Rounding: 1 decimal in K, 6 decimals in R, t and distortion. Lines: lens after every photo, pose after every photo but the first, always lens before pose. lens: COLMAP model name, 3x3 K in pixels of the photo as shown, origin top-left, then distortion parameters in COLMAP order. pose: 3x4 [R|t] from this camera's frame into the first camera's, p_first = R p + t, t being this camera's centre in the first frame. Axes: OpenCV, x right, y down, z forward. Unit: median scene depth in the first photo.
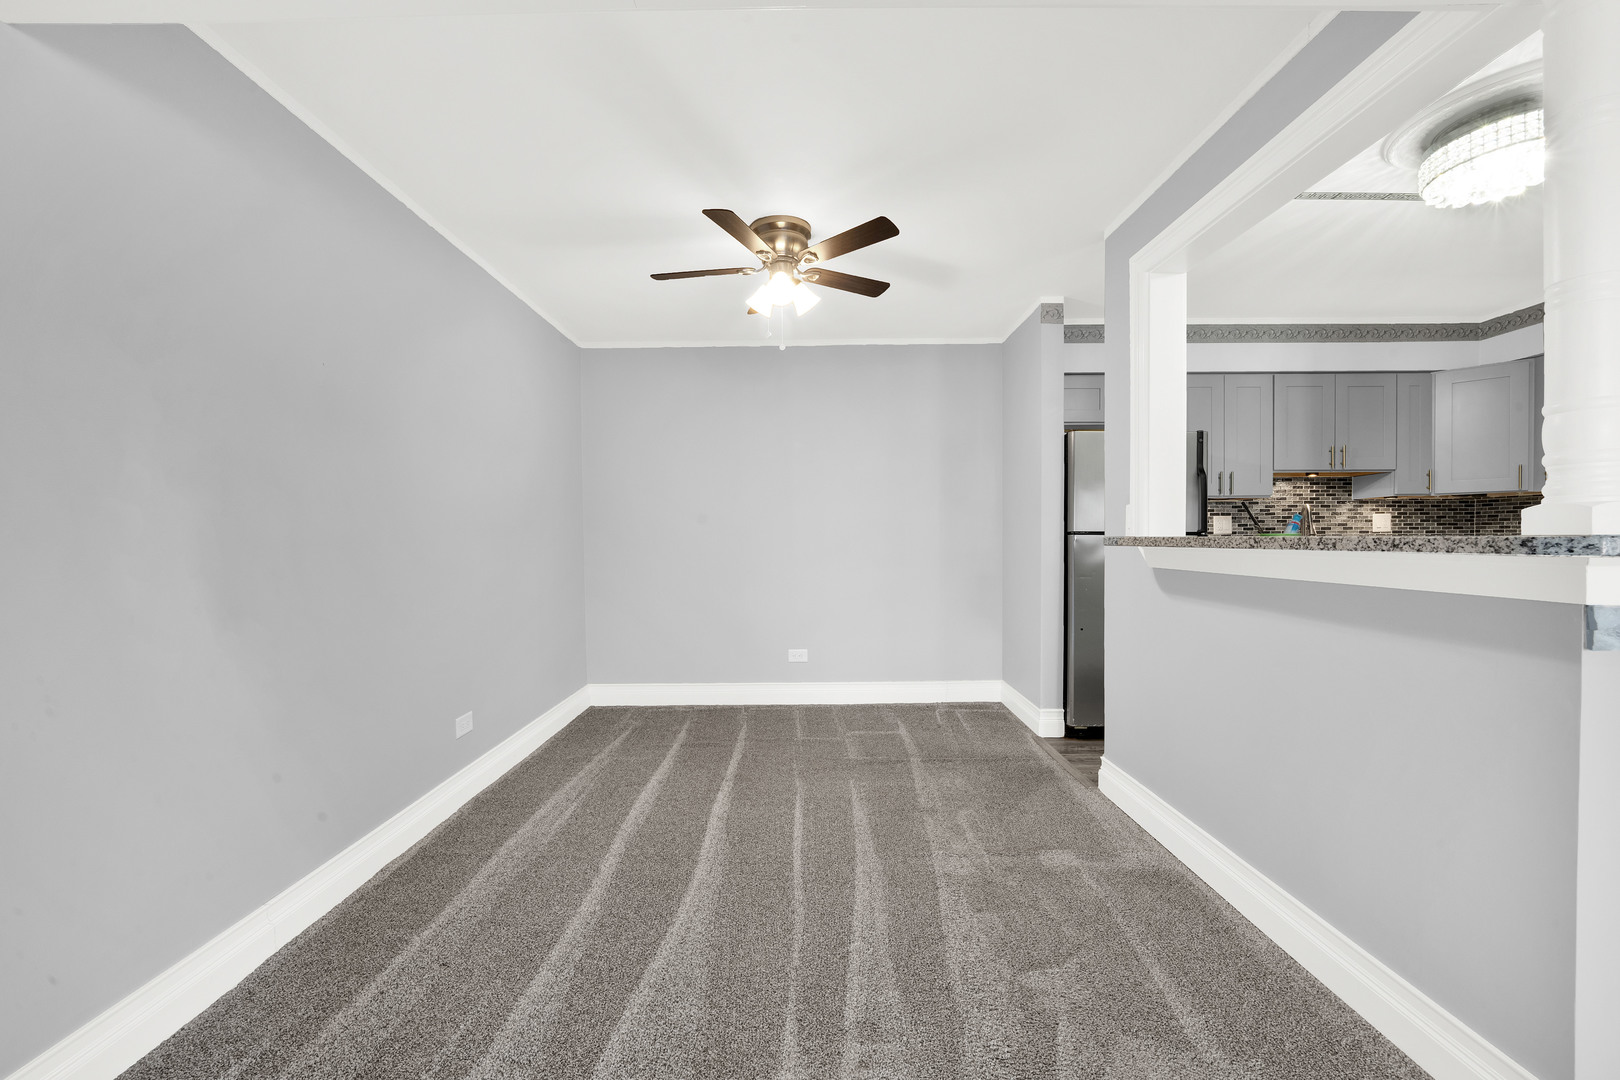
lens RADIAL K [[642.0, 0, 805.8], [0, 642.0, 554.2], [0, 0, 1]] dist [-0.023573, 0.000092]
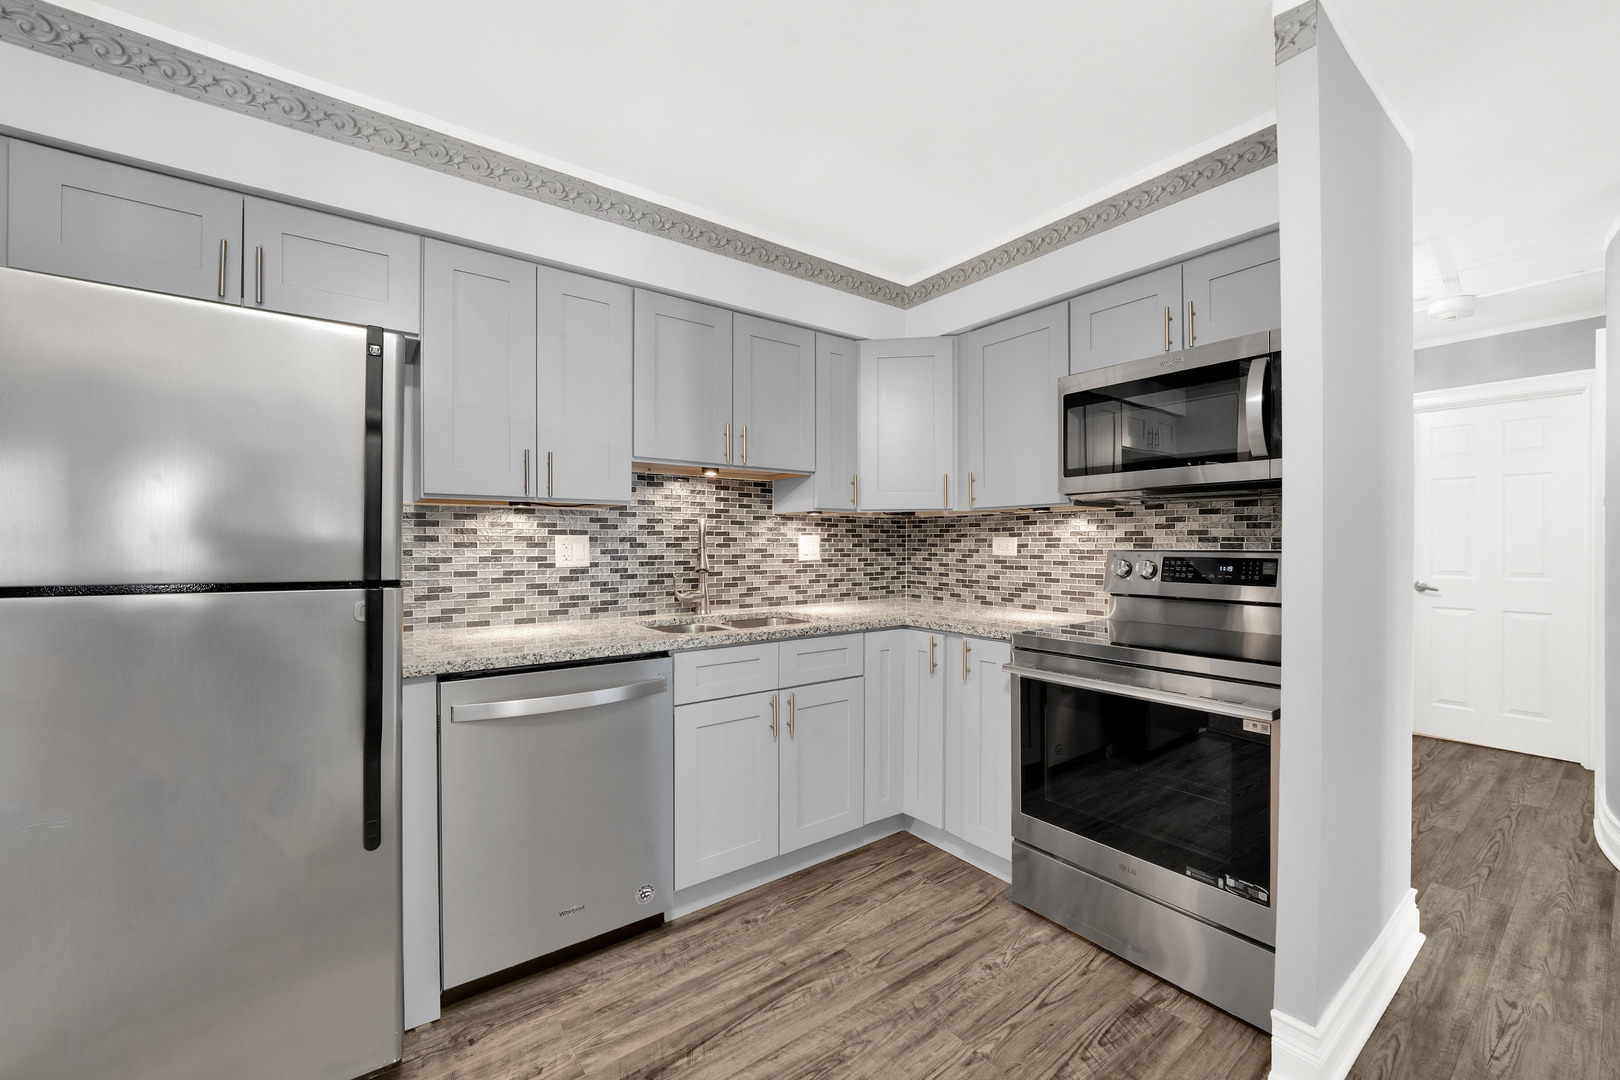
lens RADIAL K [[618.6, 0, 815.9], [0, 618.6, 545.8], [0, 0, 1]] dist [-0.017975, -0.000011]
pose [[0.800684, 0.006614, 0.599050, 0.524181], [0.010219, 0.999643, -0.024695, -0.036690], [-0.599000, 0.025895, 0.800331, 0.452779]]
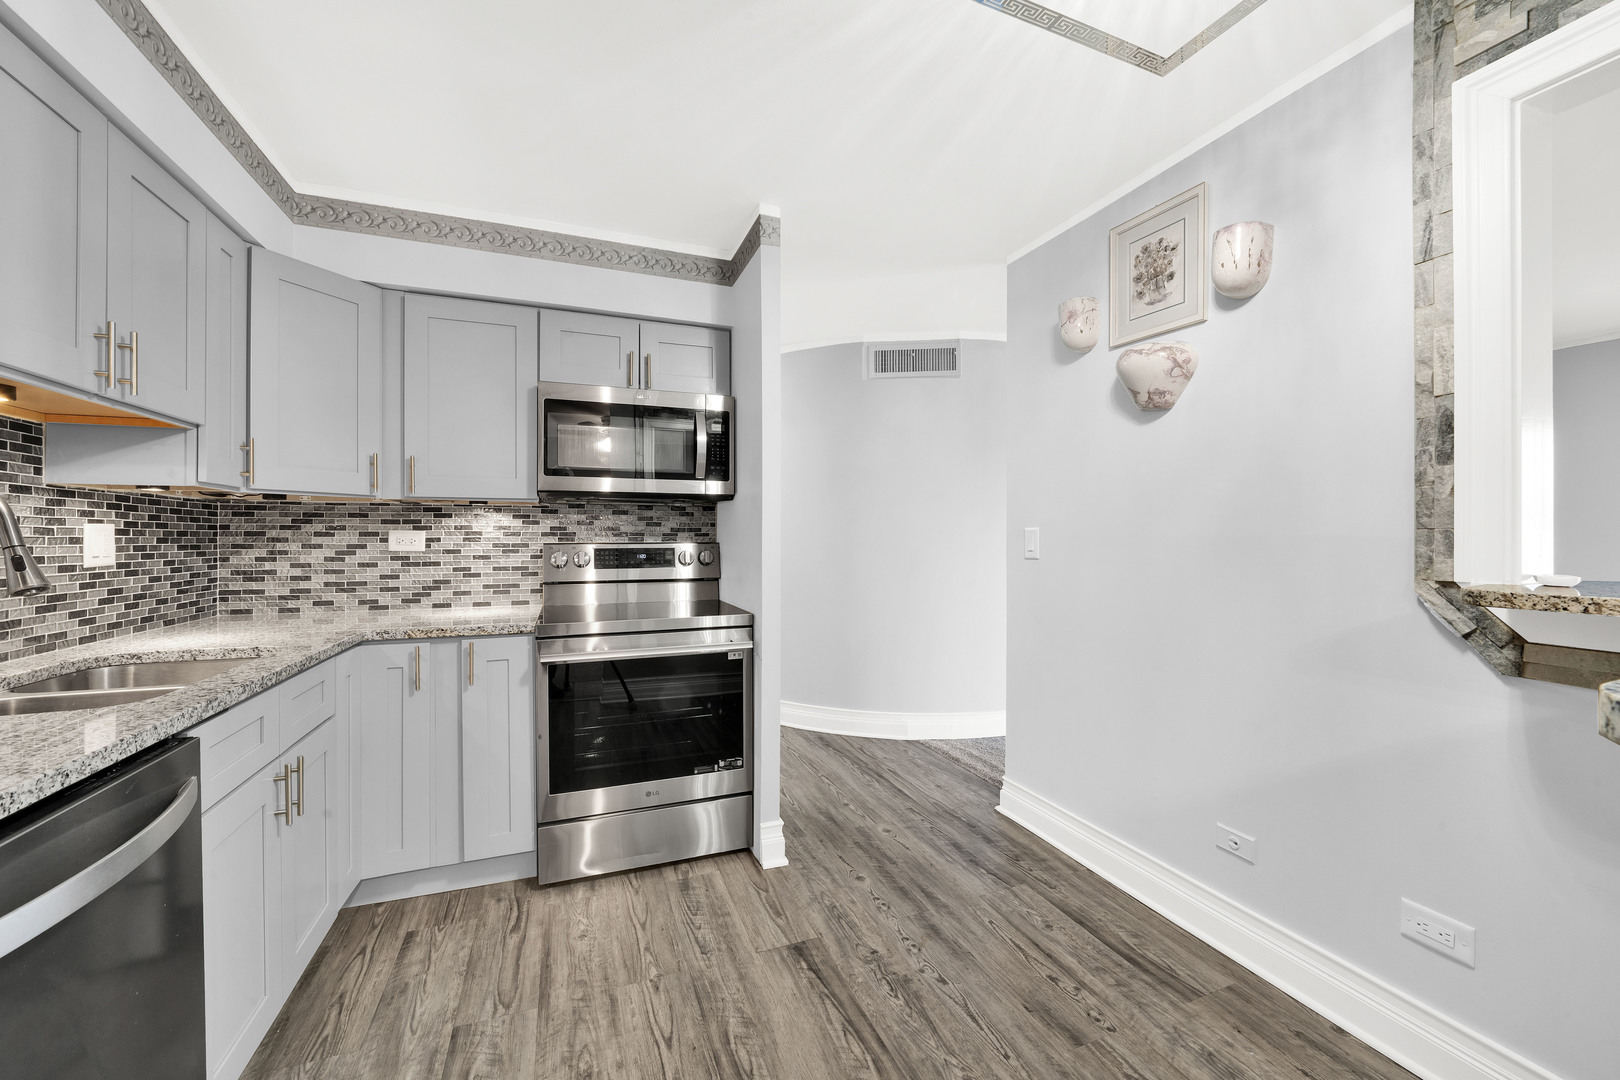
lens RADIAL K [[637.1, 0, 810.0], [0, 637.1, 540.0], [0, 0, 1]] dist [-0.022039, -0.000050]
pose [[-0.360058, 0.006140, 0.932910, 0.376794], [0.031334, 0.999494, 0.005515, -0.042886], [-0.932404, 0.031218, -0.360068, 0.740285]]
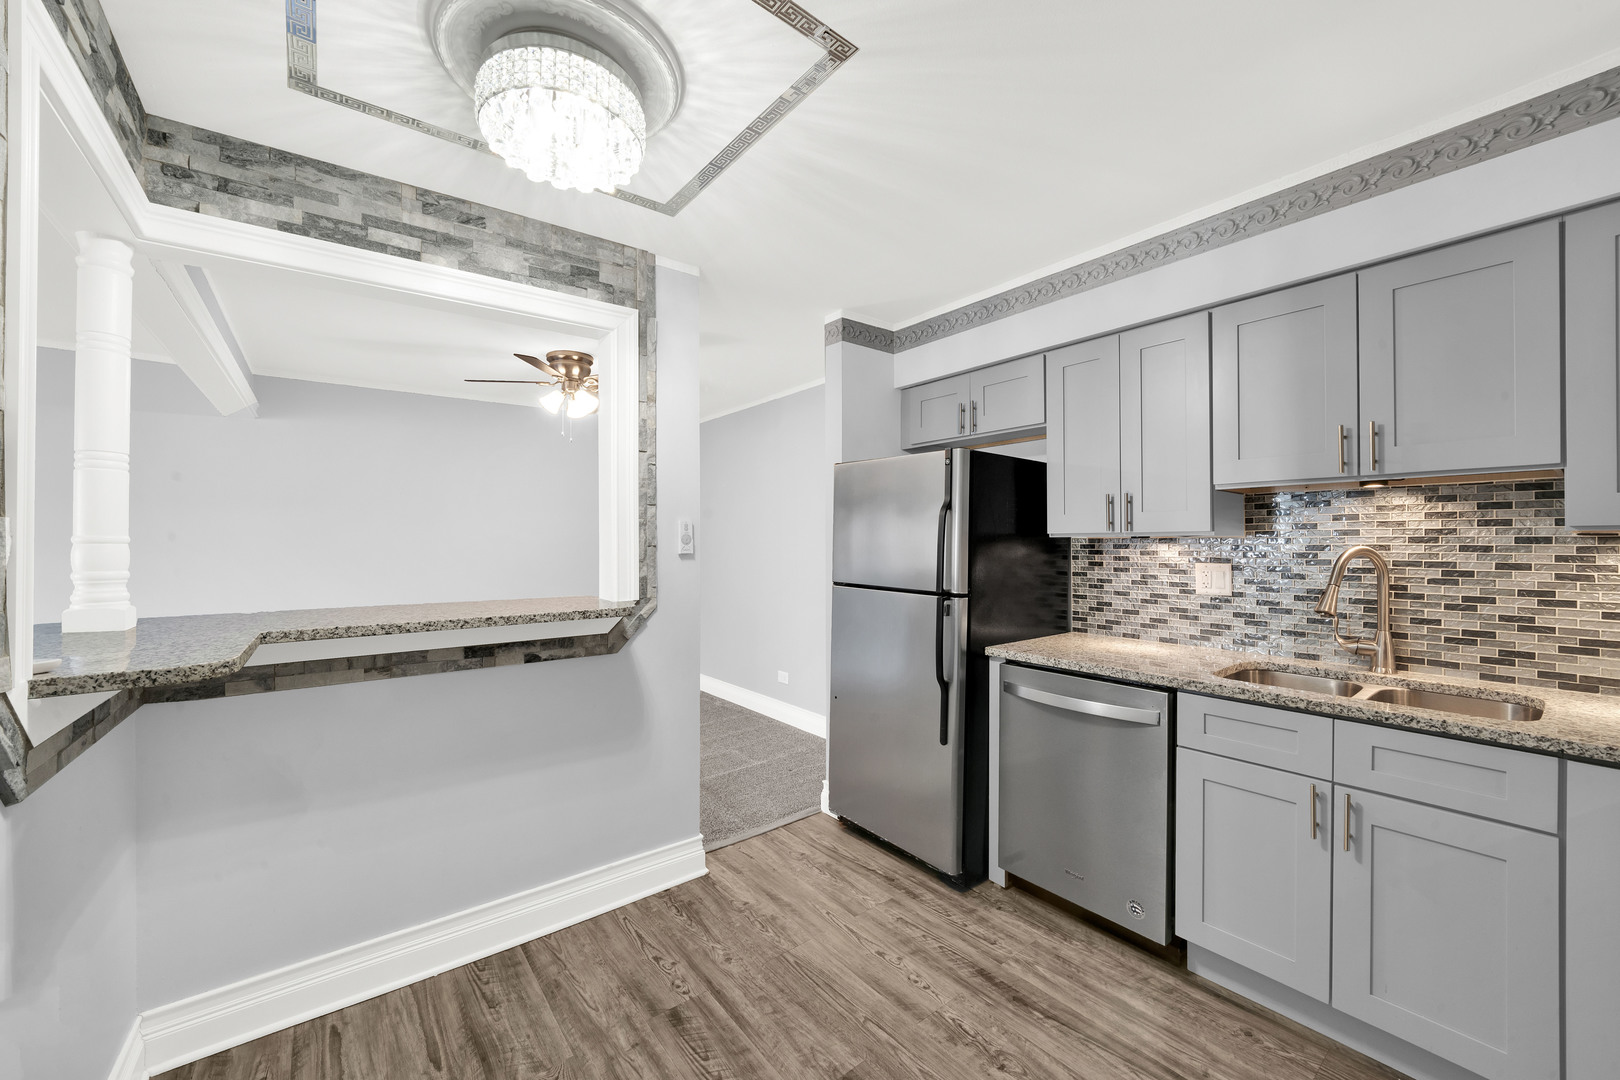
lens RADIAL K [[637.1, 0, 810.0], [0, 637.1, 540.0], [0, 0, 1]] dist [-0.022039, -0.000050]
pose [[0.609335, 0.006325, -0.792888, 0.925745], [-0.029154, 0.999471, -0.014432, -0.065430], [0.792377, 0.031910, 0.609197, 0.388854]]
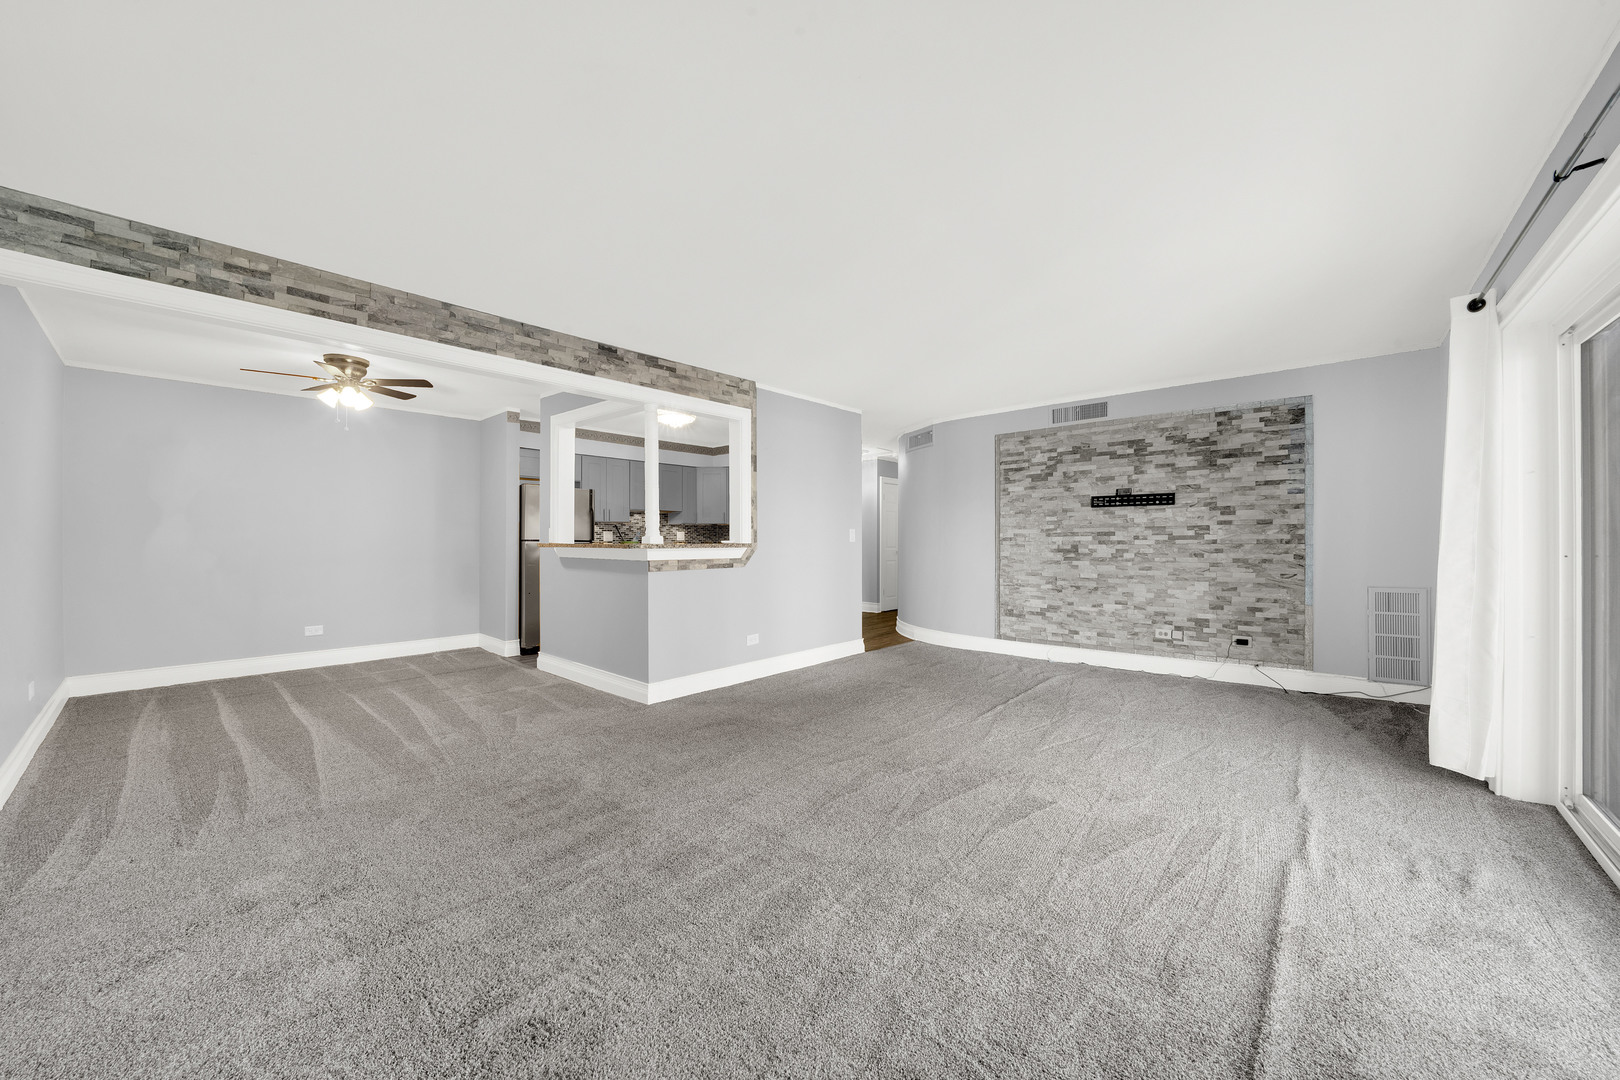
lens RADIAL K [[569.6, 0, 811.9], [0, 569.6, 537.6], [0, 0, 1]] dist [-0.023109, -0.000002]
pose [[0.655338, 0.010042, 0.755269, -0.224954], [0.014629, 0.999555, -0.025983, 0.010690], [-0.755194, 0.028076, 0.654900, -0.577319]]
